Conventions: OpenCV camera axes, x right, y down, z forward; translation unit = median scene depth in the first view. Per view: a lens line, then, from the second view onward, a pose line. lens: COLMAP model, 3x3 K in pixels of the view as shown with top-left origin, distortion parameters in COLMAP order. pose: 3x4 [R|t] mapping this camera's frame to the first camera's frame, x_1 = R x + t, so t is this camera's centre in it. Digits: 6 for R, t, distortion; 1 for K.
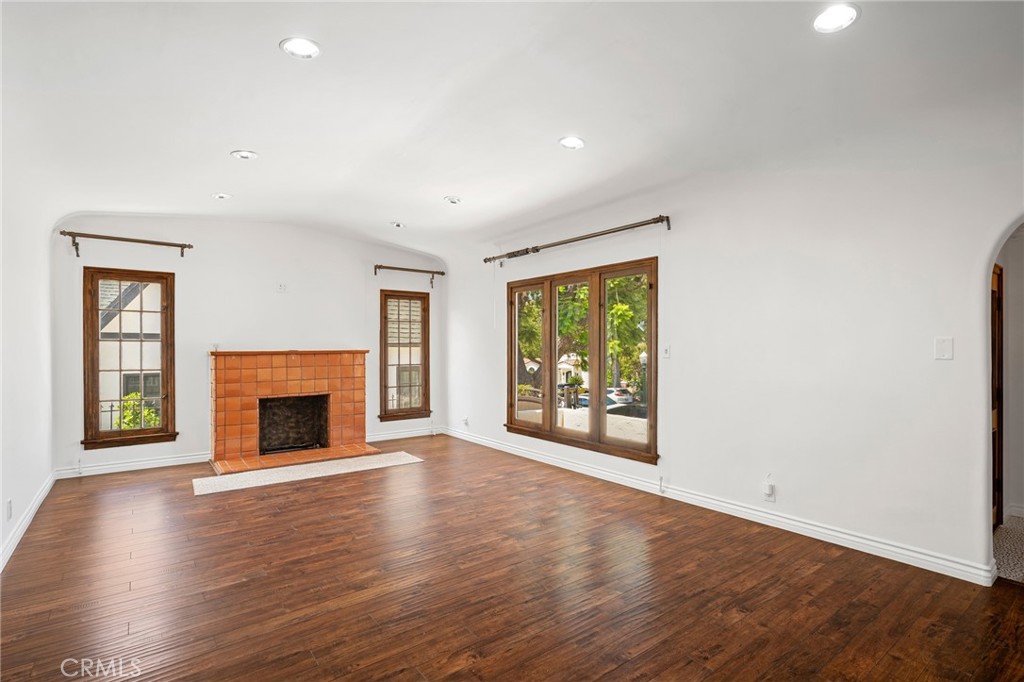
lens RADIAL K [[490.0, 0, 498.6], [0, 490.0, 363.8], [0, 0, 1]] dist [0.027401, -0.000399]
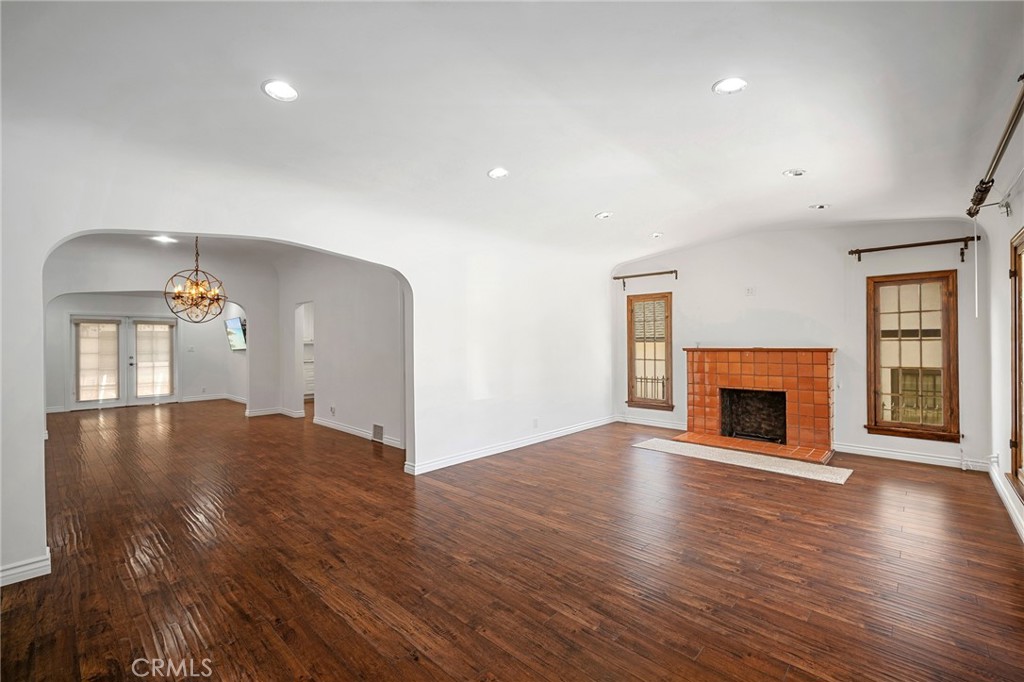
lens RADIAL K [[434.5, 0, 520.9], [0, 434.5, 340.2], [0, 0, 1]] dist [-0.010773, 0.000156]
pose [[0.193279, -0.007952, -0.981112, 0.516571], [-0.036299, 0.999225, -0.015249, -0.012256], [0.980472, 0.038561, 0.192840, 0.378459]]
